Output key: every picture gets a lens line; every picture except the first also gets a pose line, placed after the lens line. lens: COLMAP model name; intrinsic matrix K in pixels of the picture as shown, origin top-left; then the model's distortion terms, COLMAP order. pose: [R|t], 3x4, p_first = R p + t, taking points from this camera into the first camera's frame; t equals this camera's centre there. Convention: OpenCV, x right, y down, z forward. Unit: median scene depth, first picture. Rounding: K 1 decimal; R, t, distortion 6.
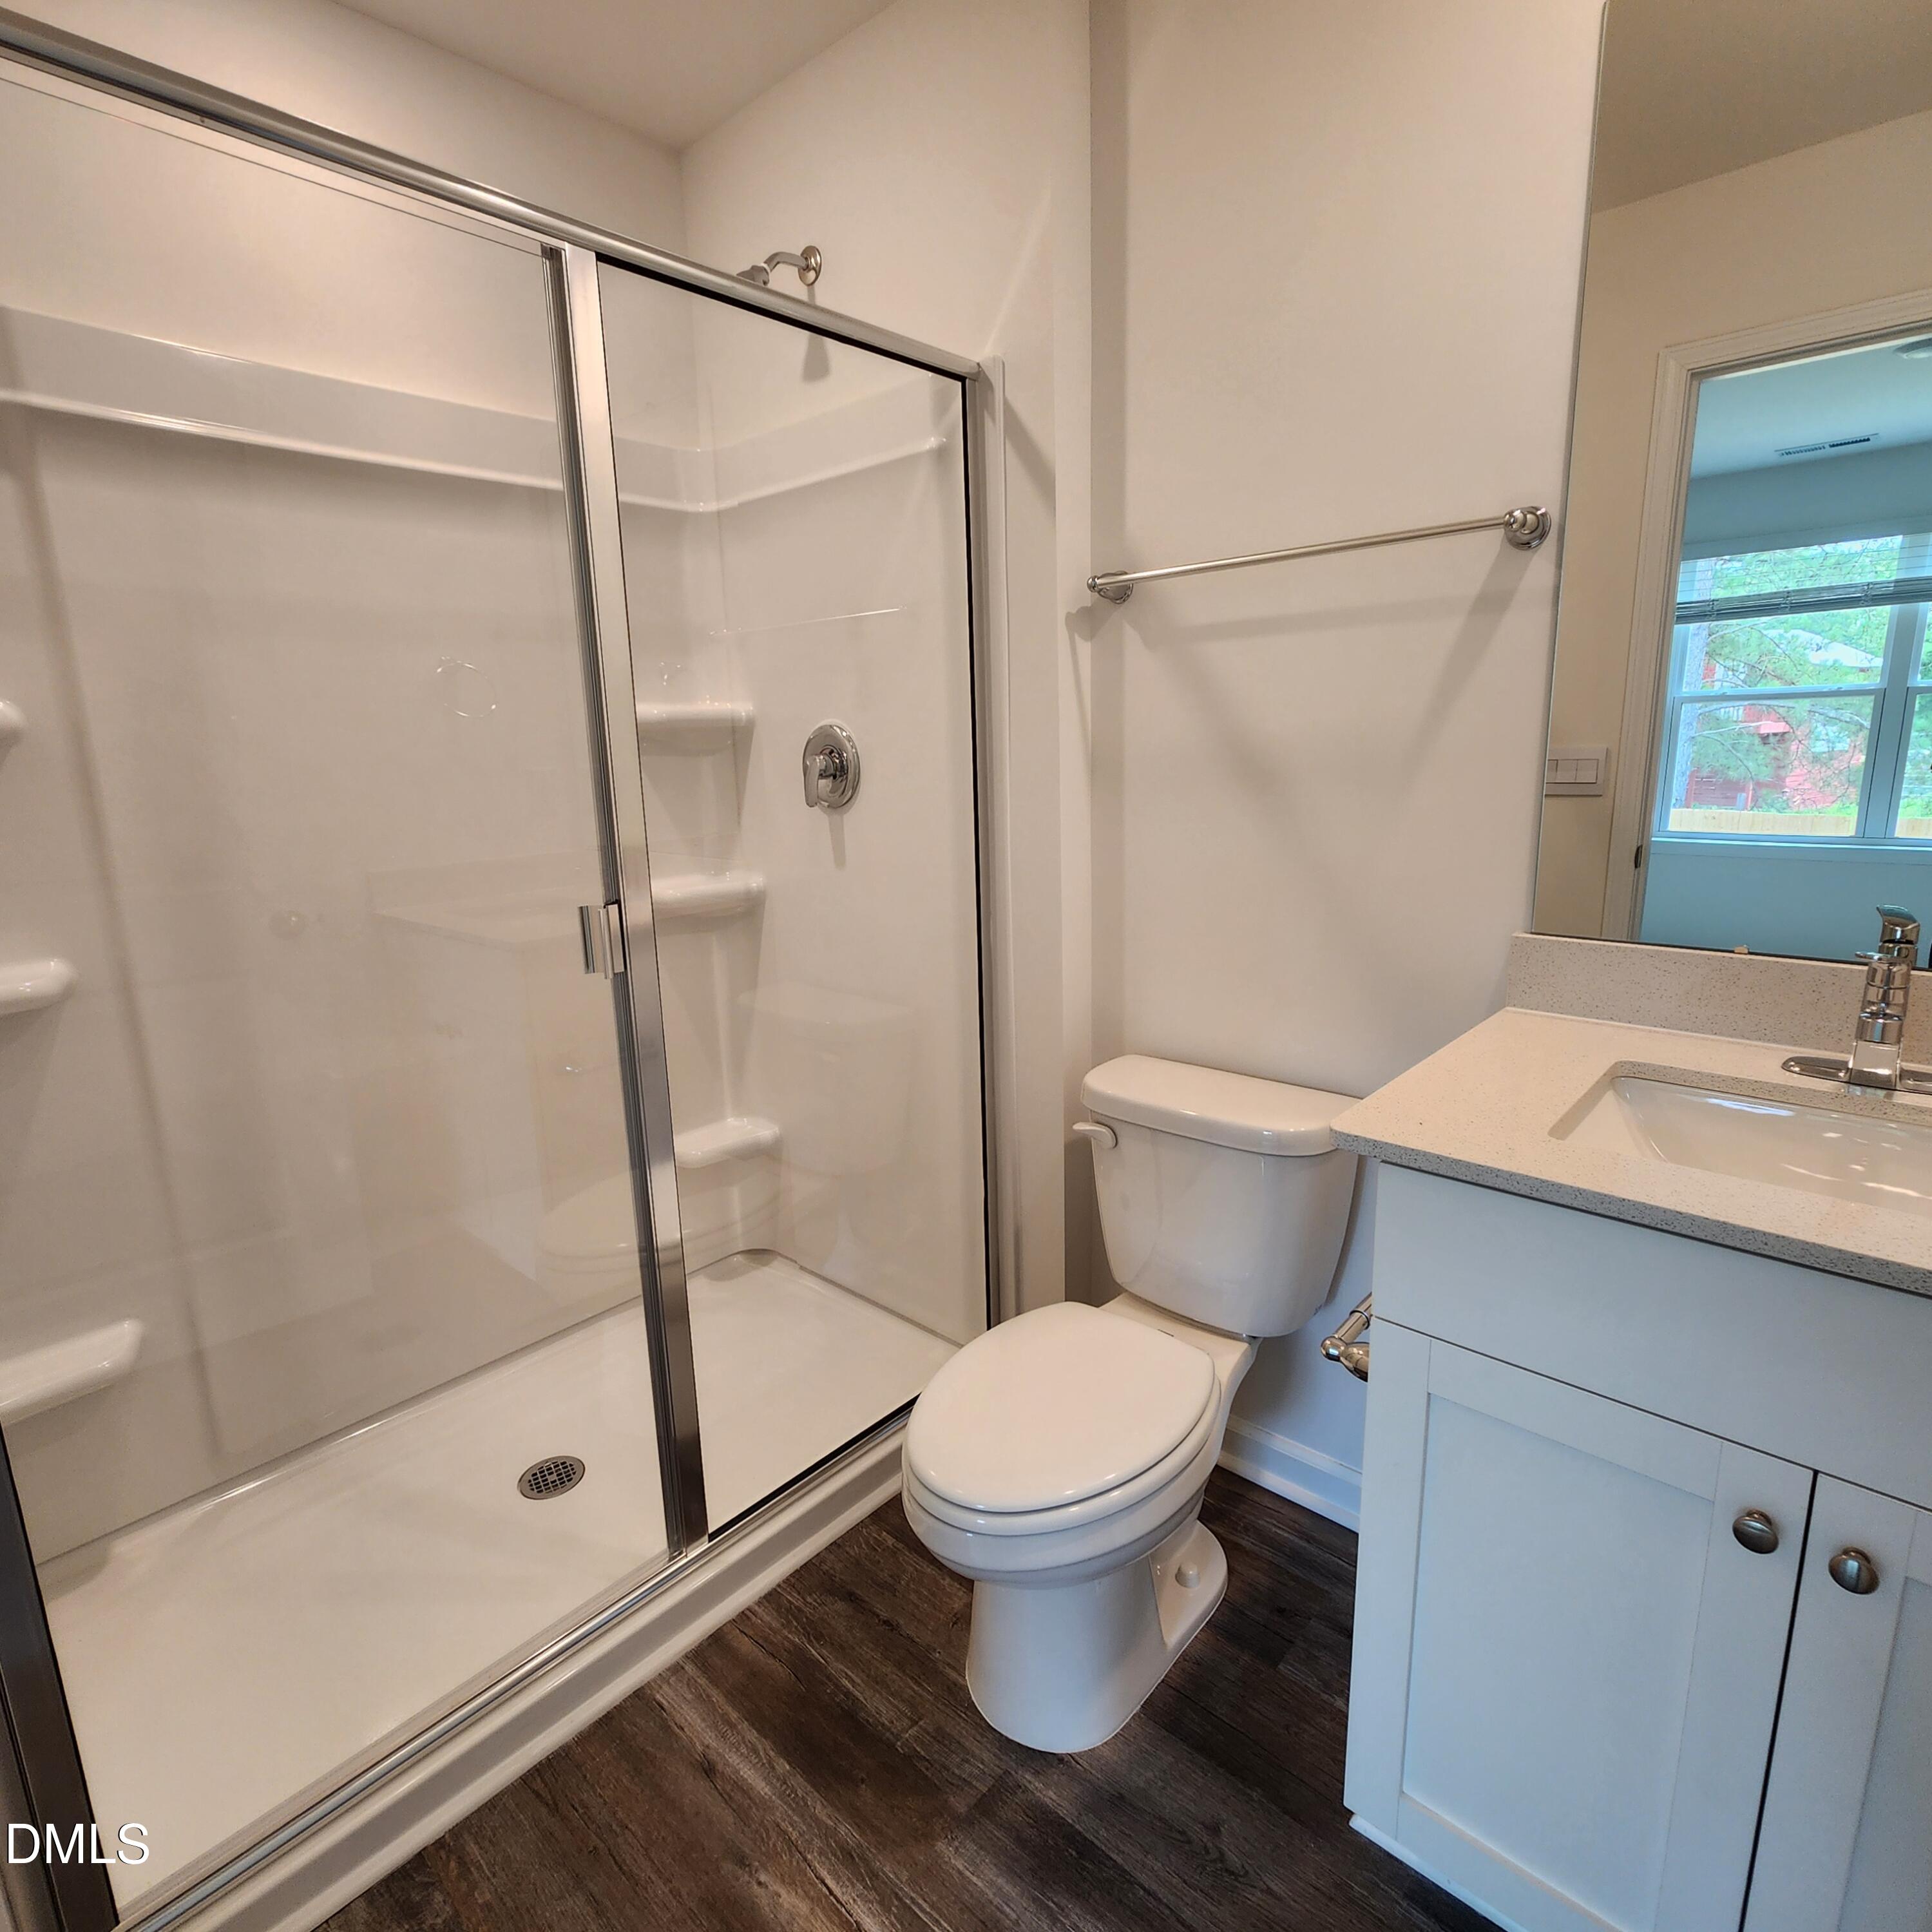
lens RADIAL K [[1050.9, 0, 958.6], [0, 1050.9, 959.3], [0, 0, 1]] dist [0.002940, -0.001064]
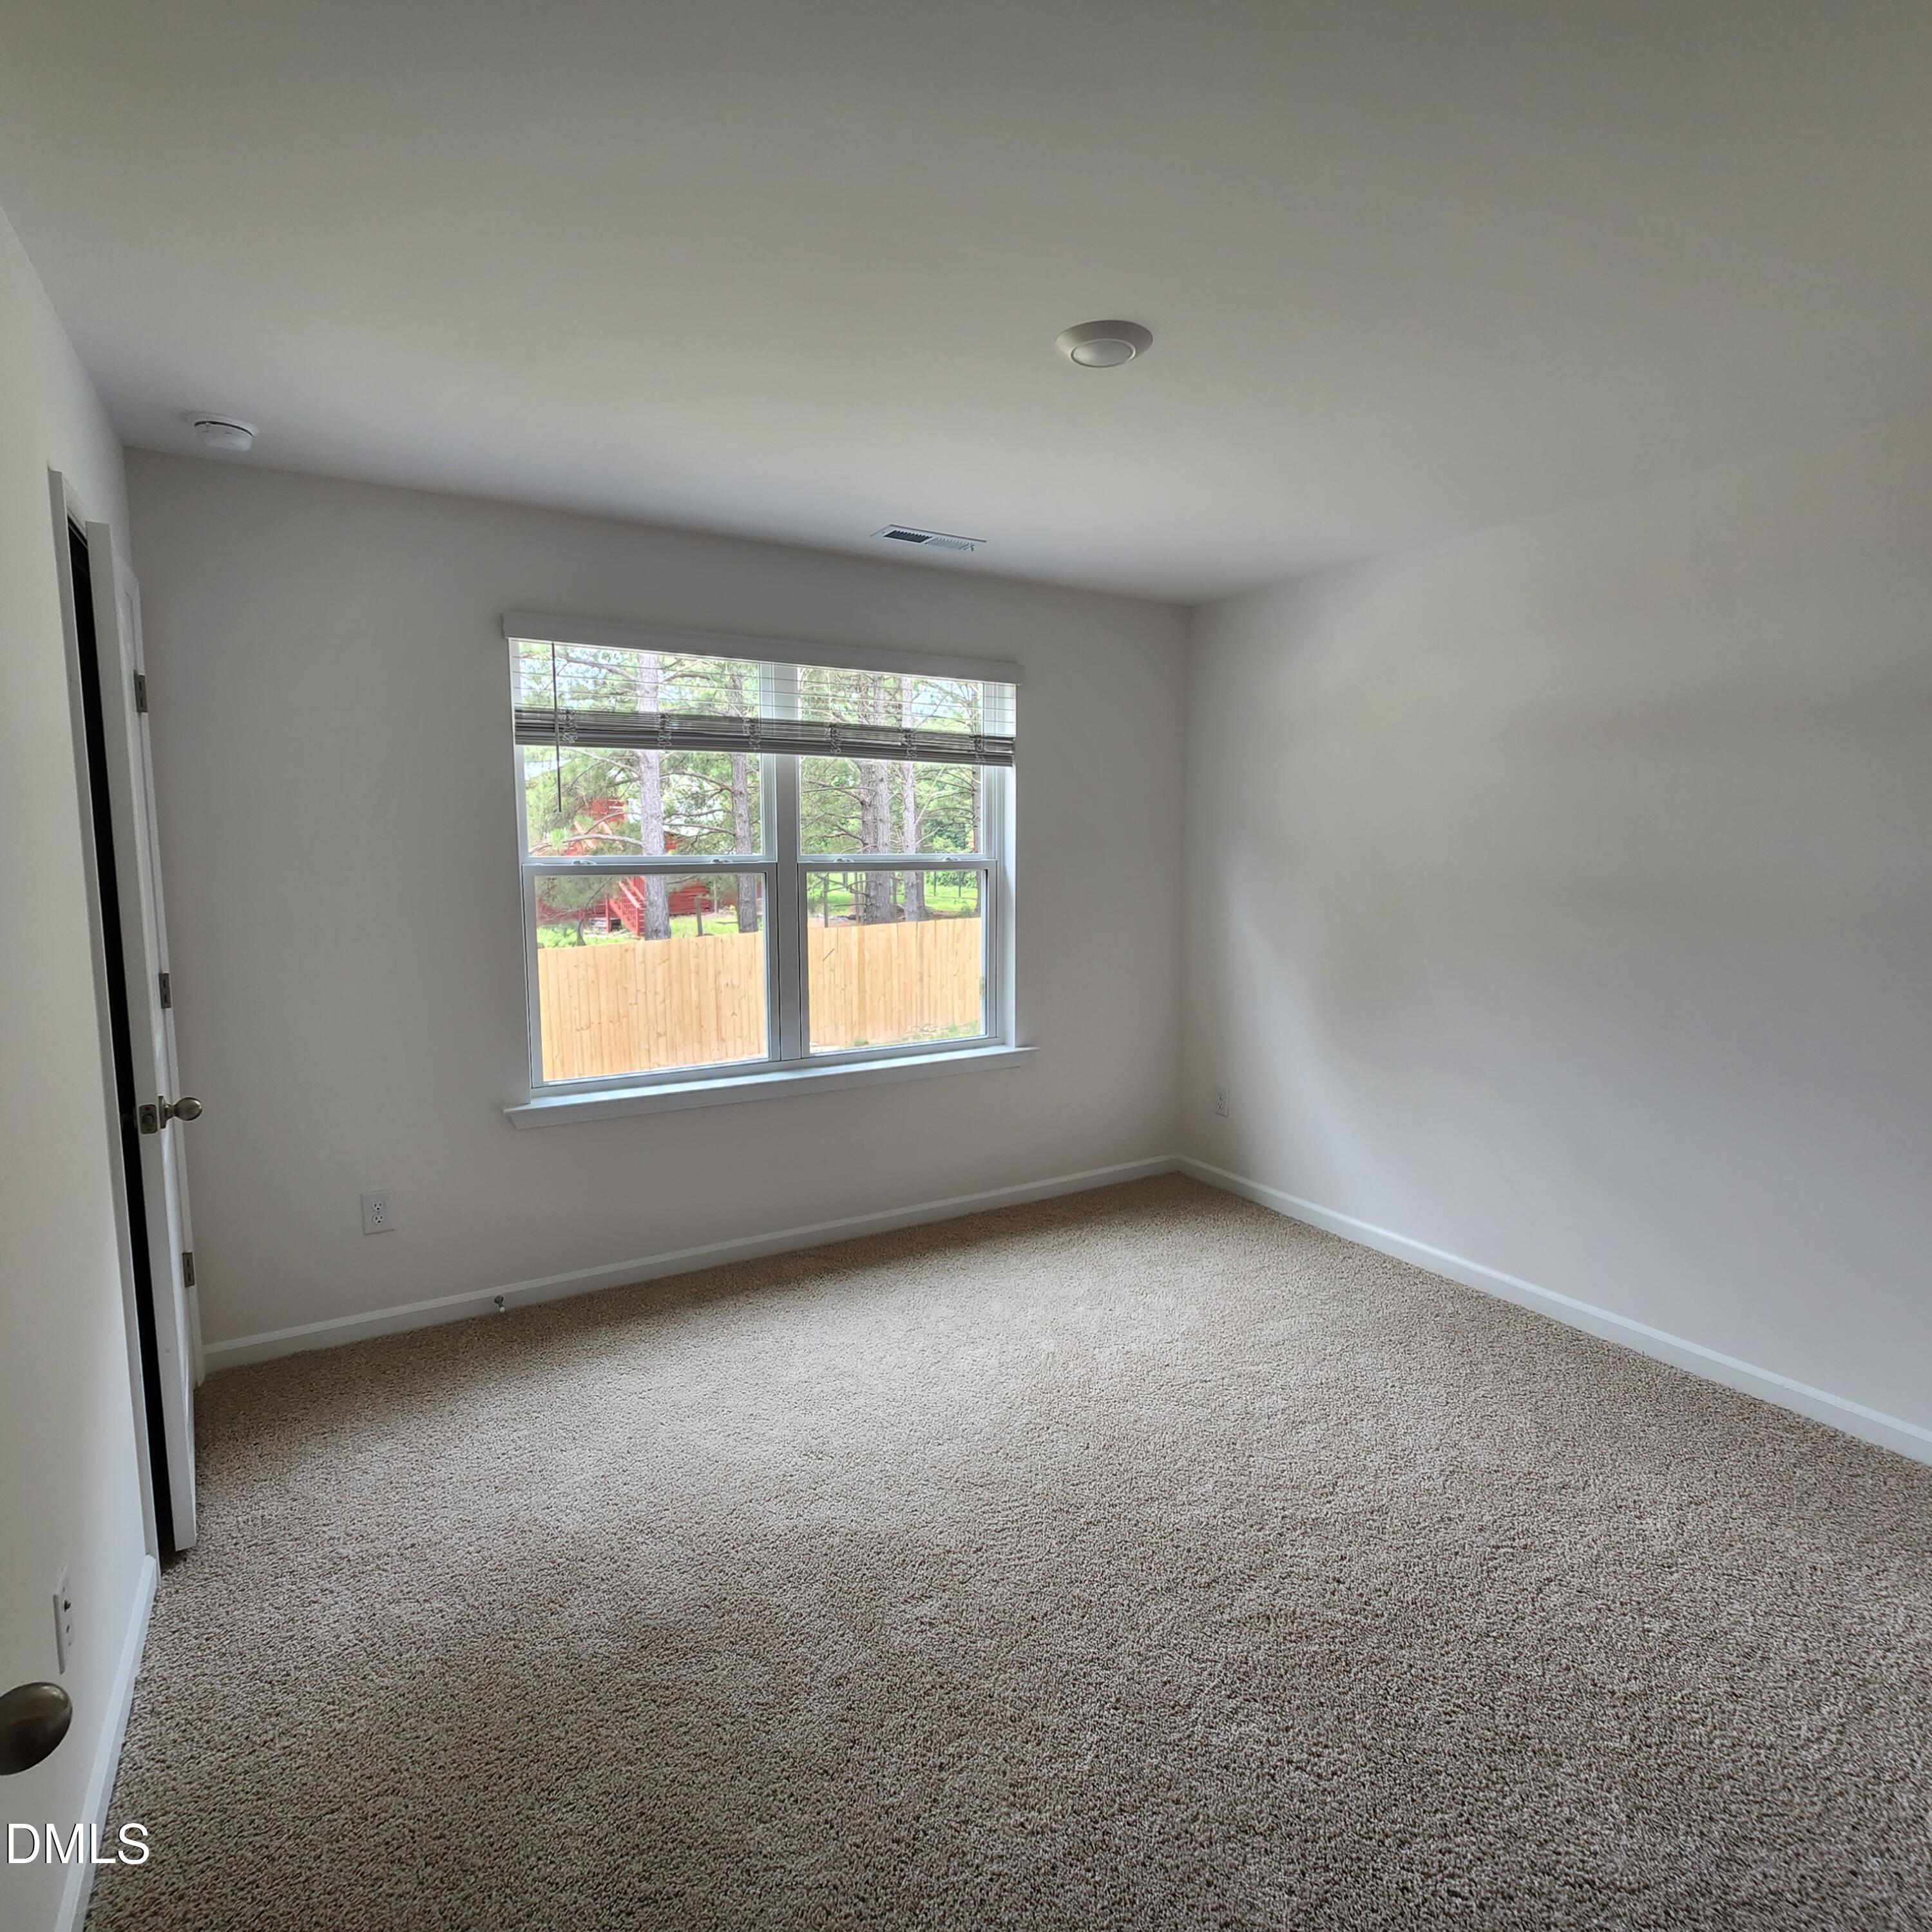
lens RADIAL K [[1055.0, 0, 966.0], [0, 1055.0, 966.0], [0, 0, 1]] dist [-0.001193, 0.001477]
pose [[0.277965, -0.080222, 0.957235, 0.191783], [0.185386, 0.982253, 0.028485, -0.175363], [-0.942532, 0.169540, 0.287904, 0.646810]]
